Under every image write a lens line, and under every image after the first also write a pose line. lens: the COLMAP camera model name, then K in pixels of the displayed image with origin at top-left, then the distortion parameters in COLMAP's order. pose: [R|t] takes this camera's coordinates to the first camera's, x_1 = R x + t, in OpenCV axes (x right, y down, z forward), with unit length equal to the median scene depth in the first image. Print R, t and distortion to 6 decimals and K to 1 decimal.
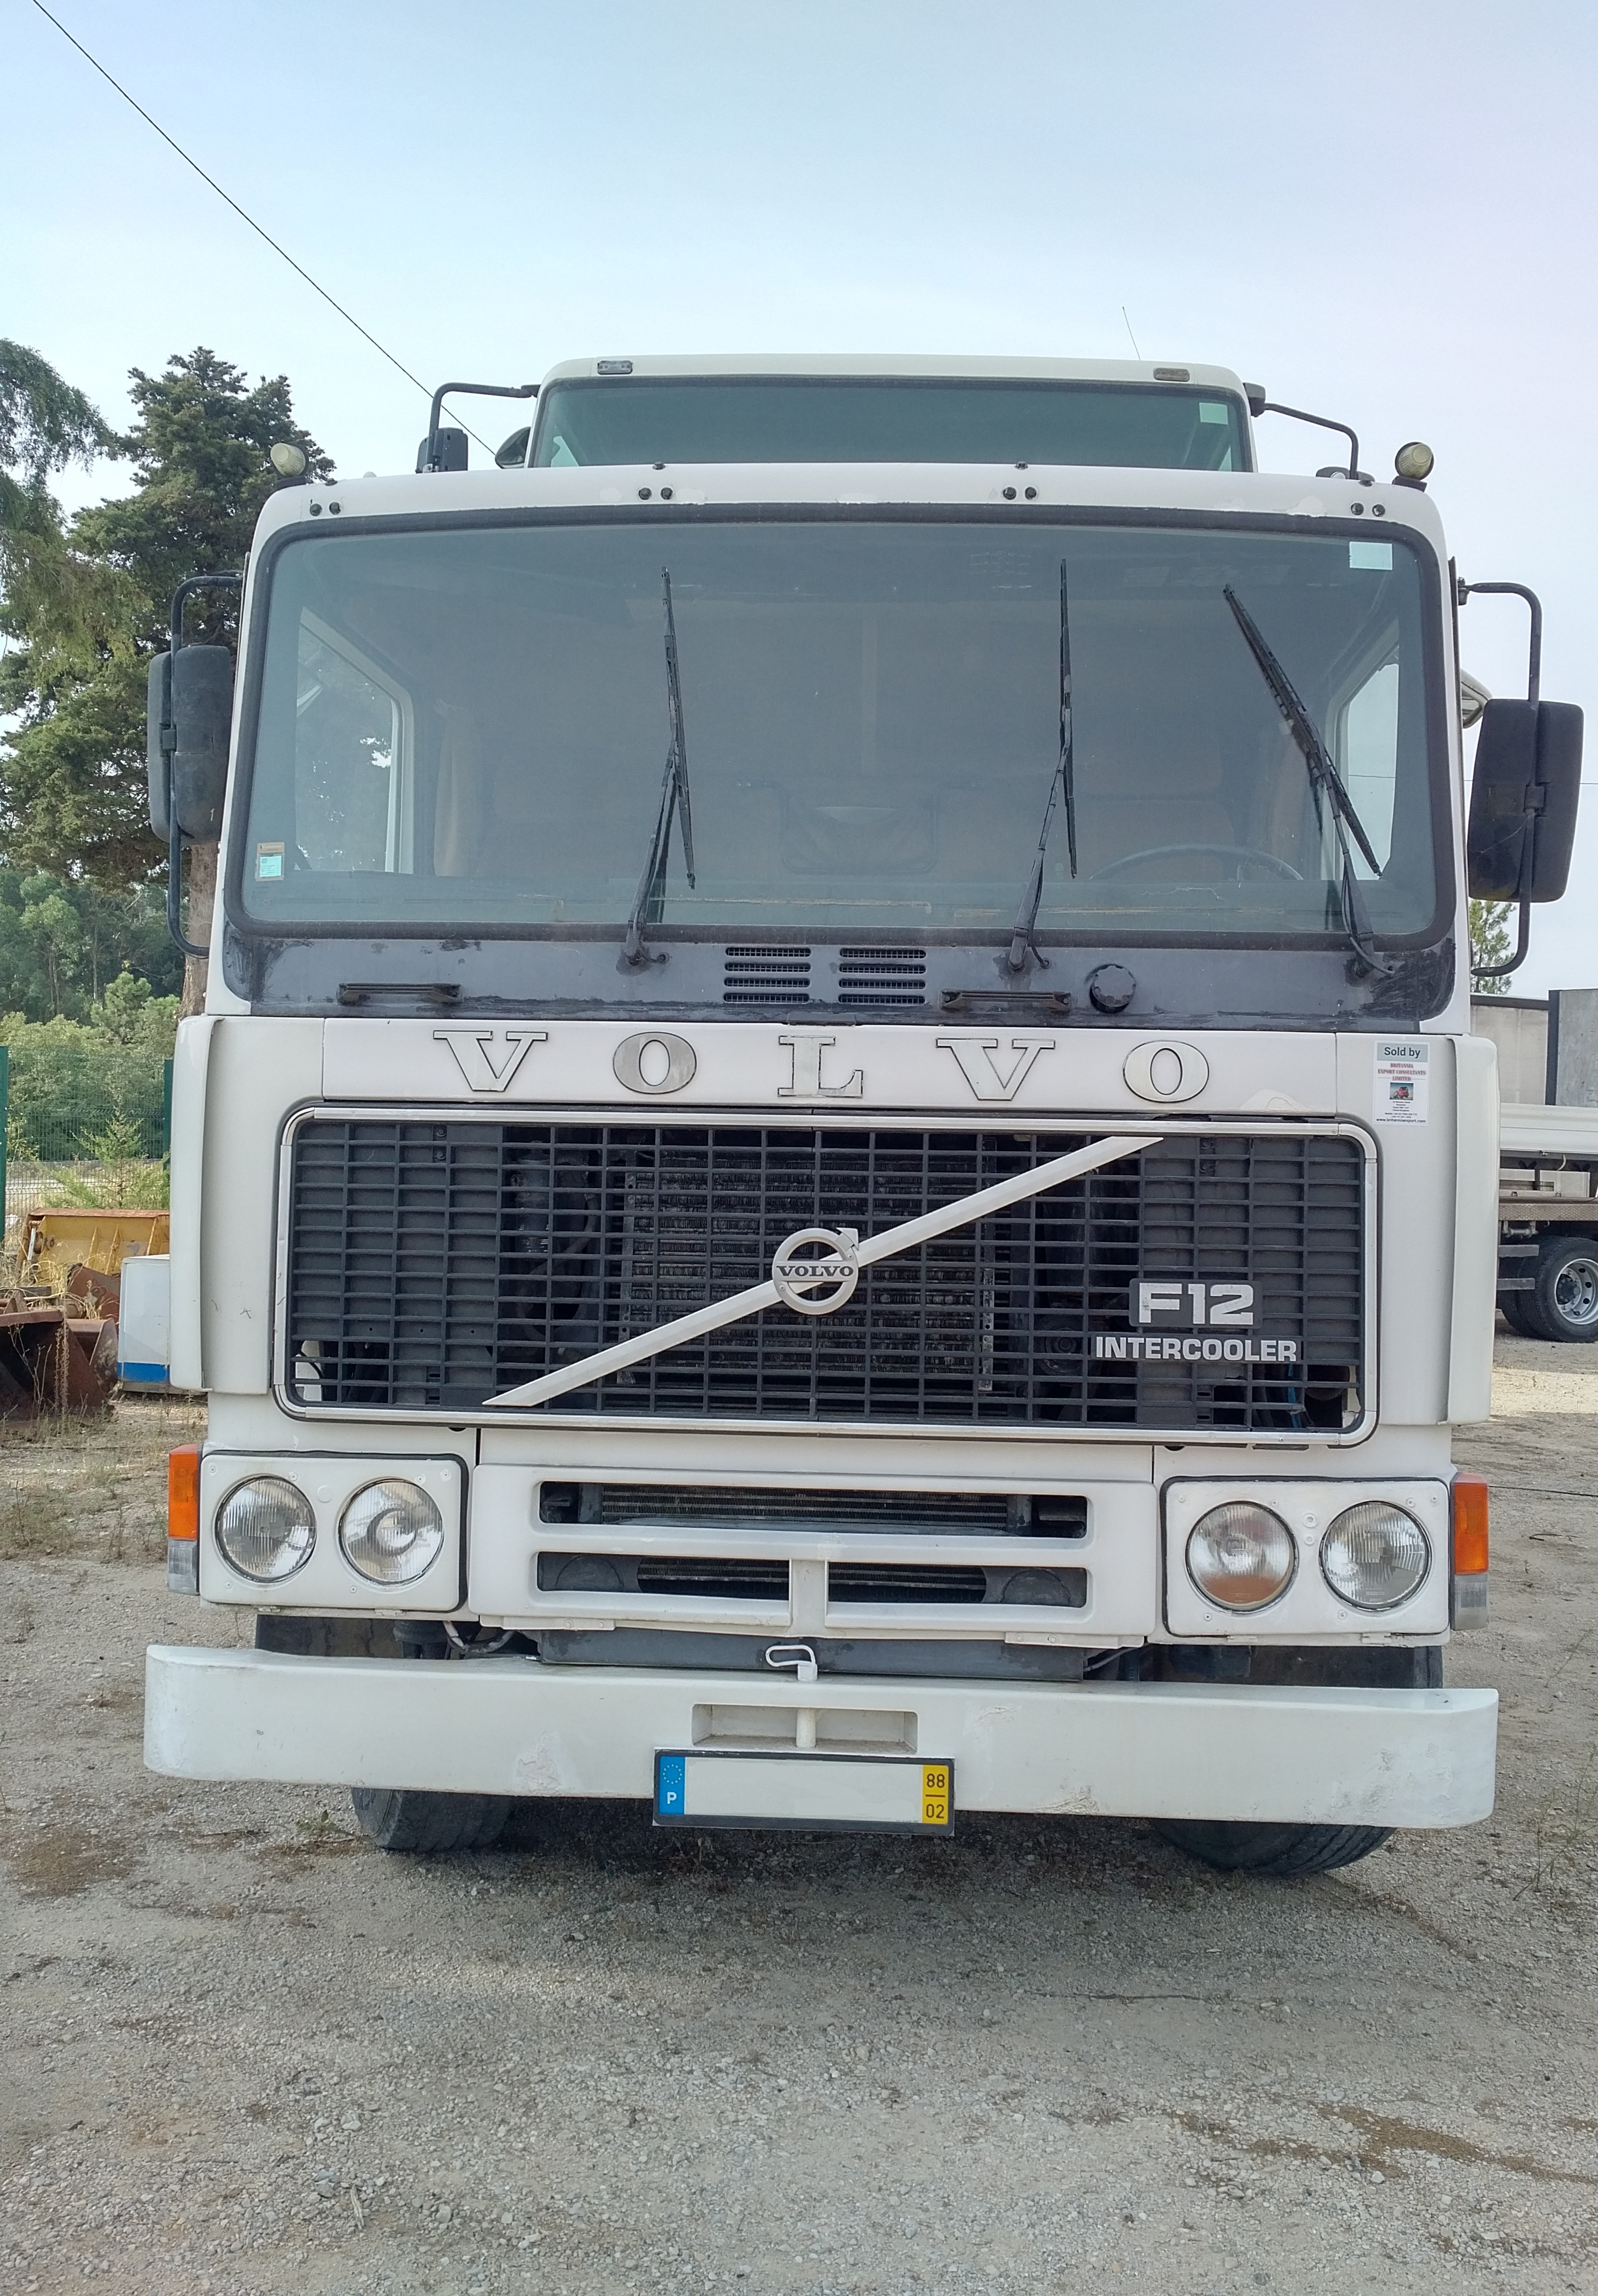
lens RADIAL K [[2012.5, 0, 984.2], [0, 2012.5, 1103.1], [0, 0, 1]] dist [0.103242, -0.128616]
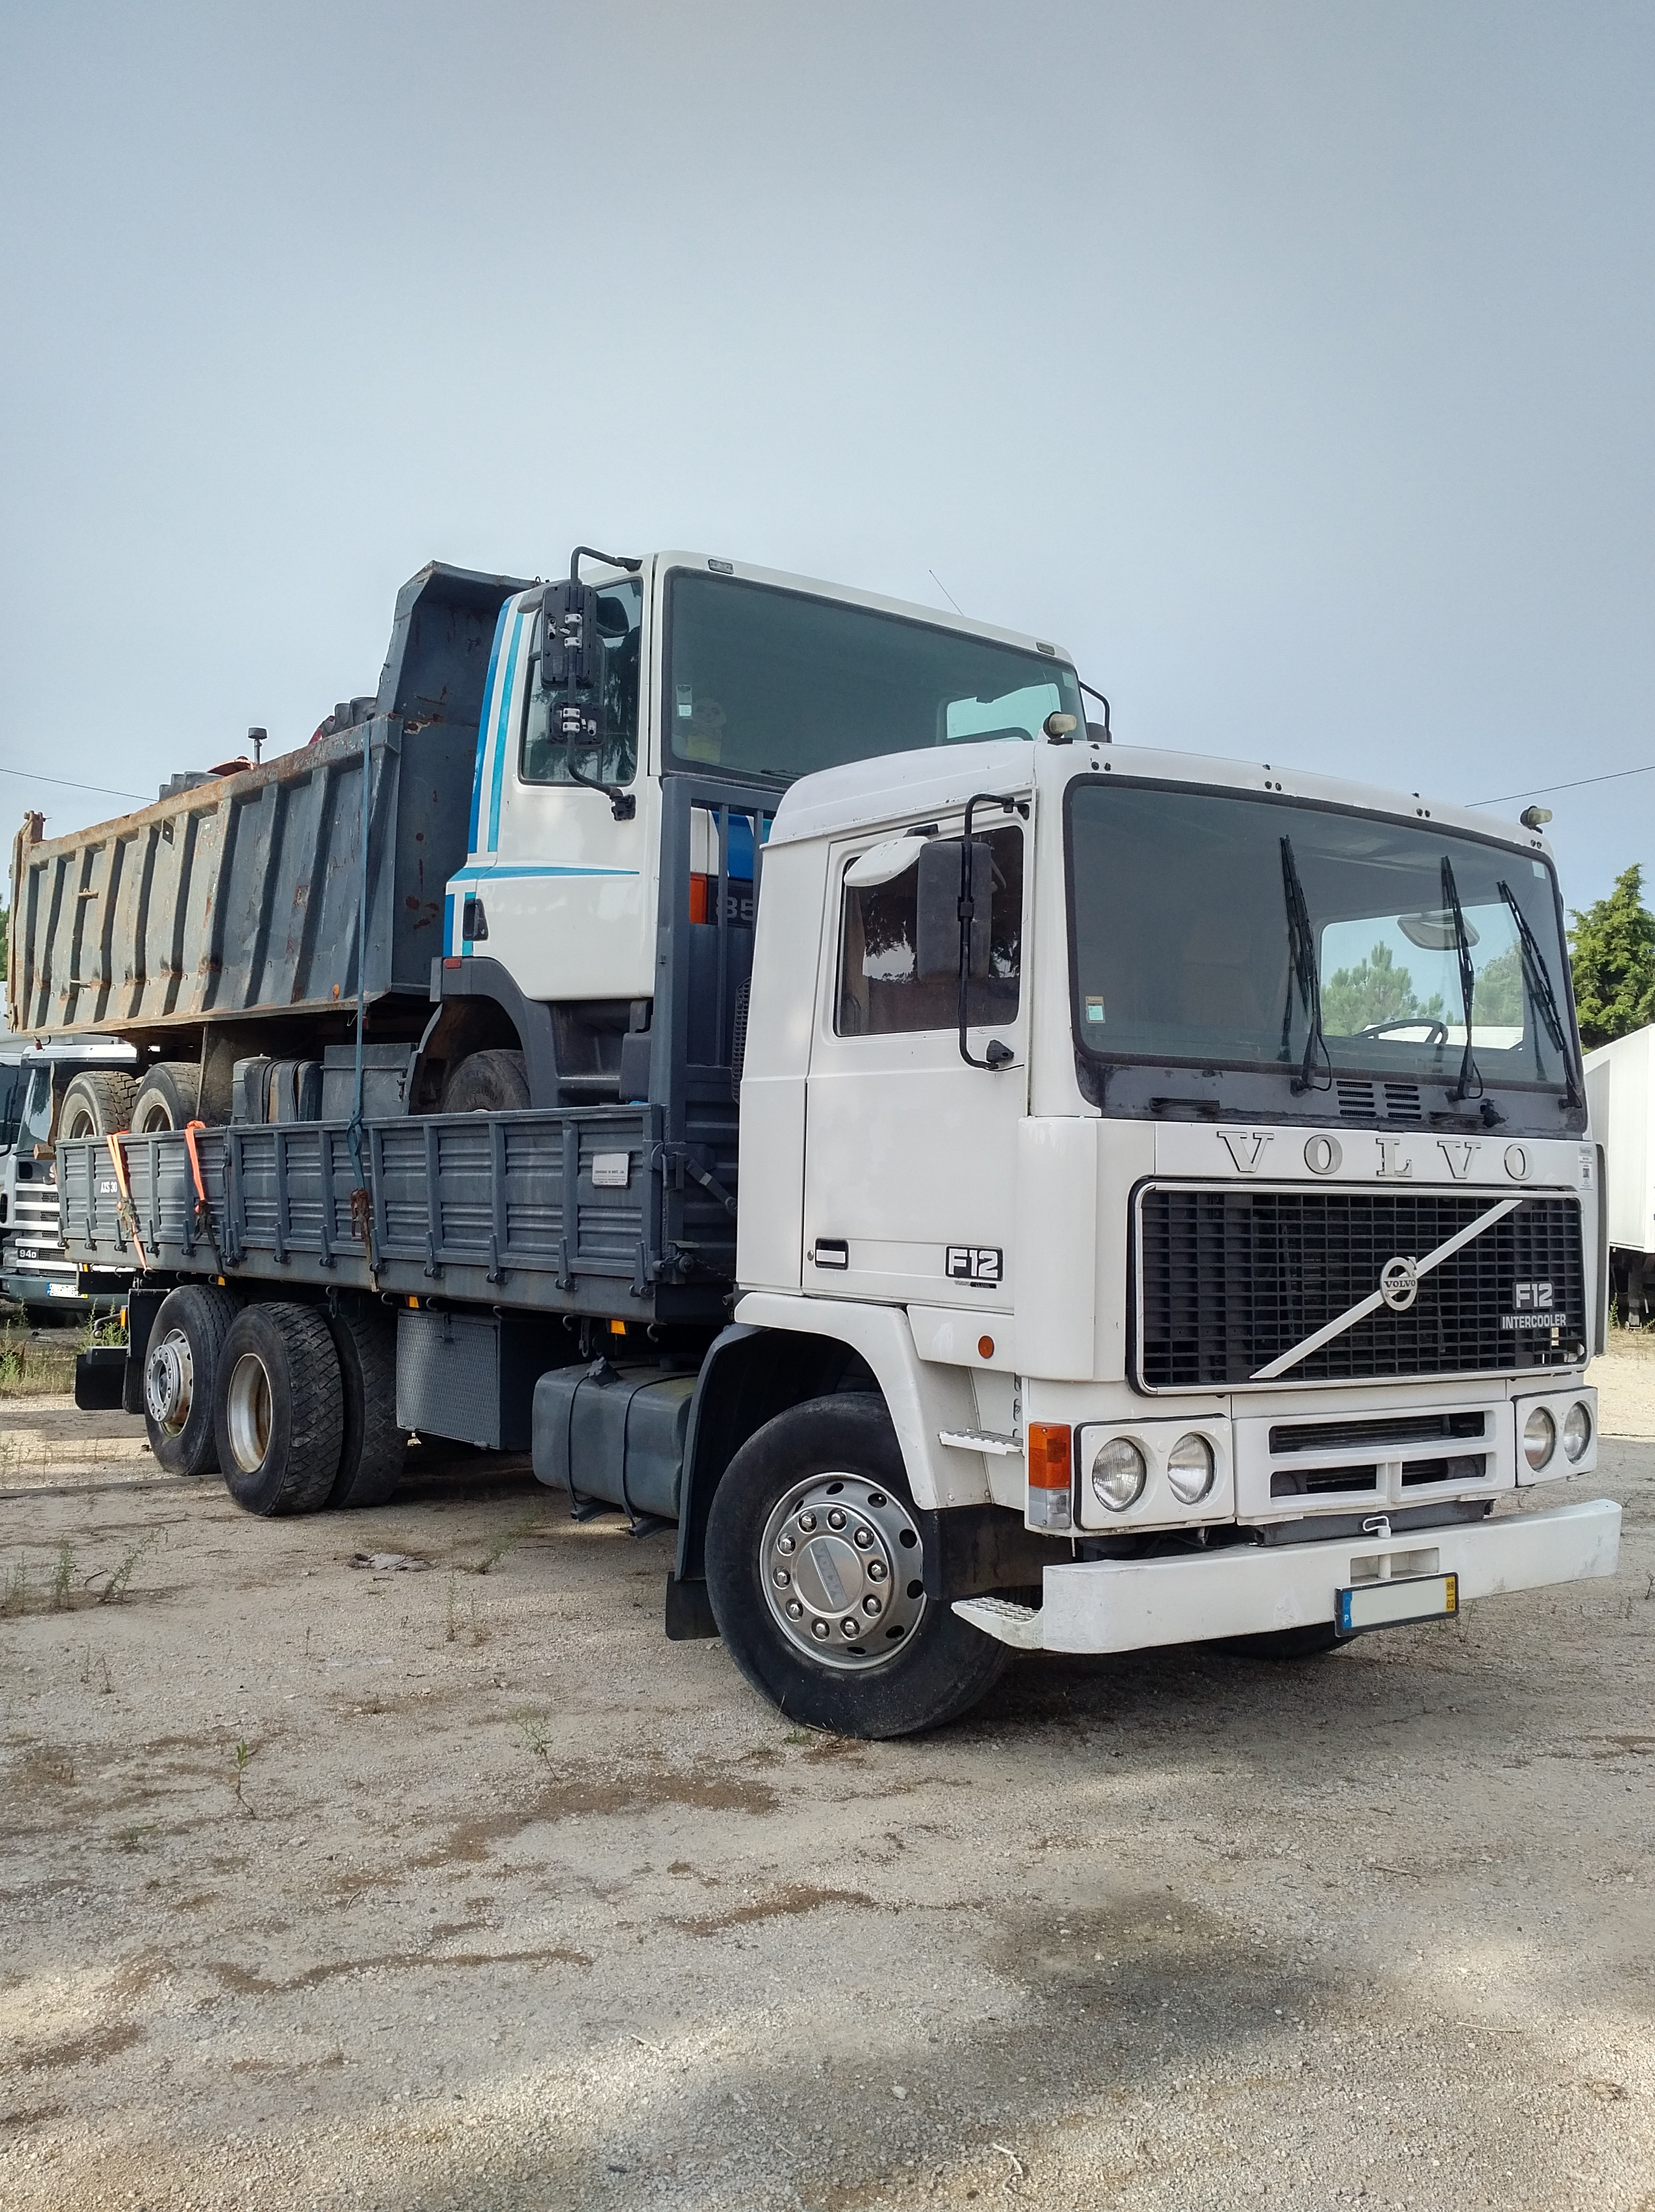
lens RADIAL K [[1880.3, 0, 827.5], [0, 1880.3, 1106.0], [0, 0, 1]] dist [0.150537, -0.256131]
pose [[0.785737, 0.022074, 0.618166, -1.382309], [-0.016654, 0.999756, -0.014531, -0.029682], [-0.618336, 0.001122, 0.785913, 0.076856]]
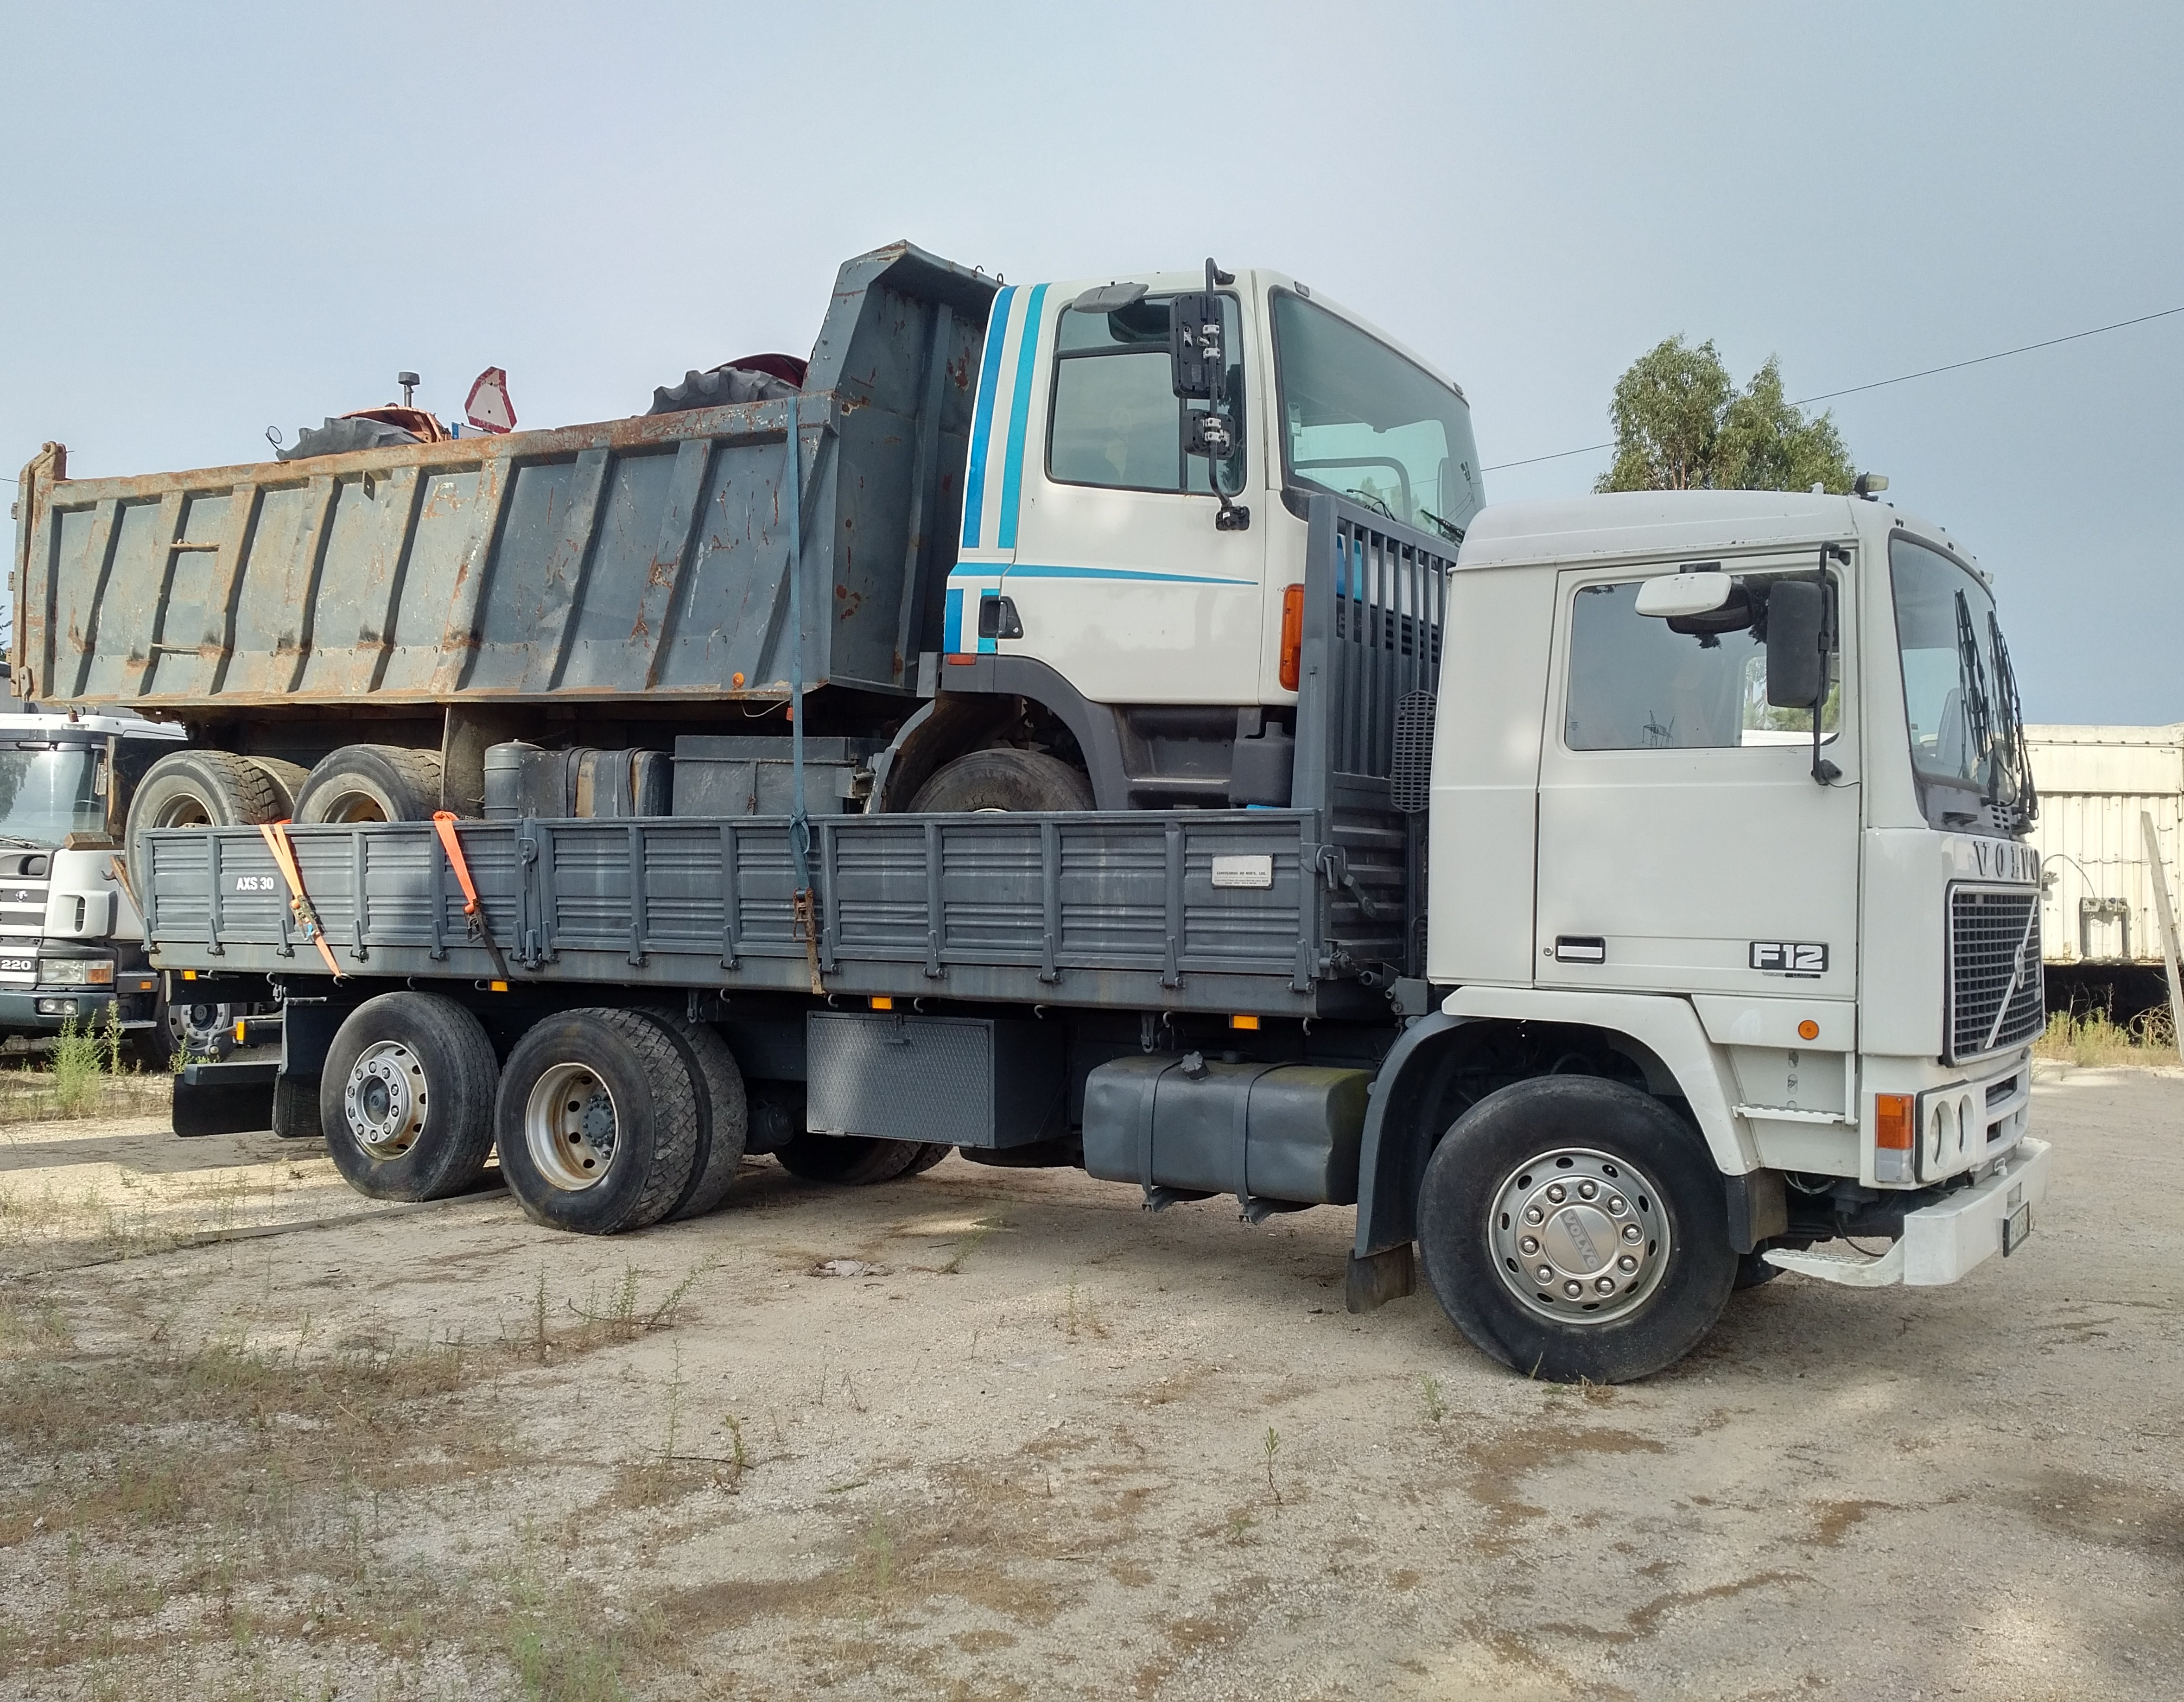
lens RADIAL K [[1858.3, 0, 1092.0], [0, 1858.3, 851.0], [0, 0, 1]] dist [0.165340, -0.320347]
pose [[0.507004, 0.007004, 0.861915, -2.111562], [-0.025273, 0.999658, 0.006743, -0.019258], [-0.861573, -0.025202, 0.507007, 0.834006]]
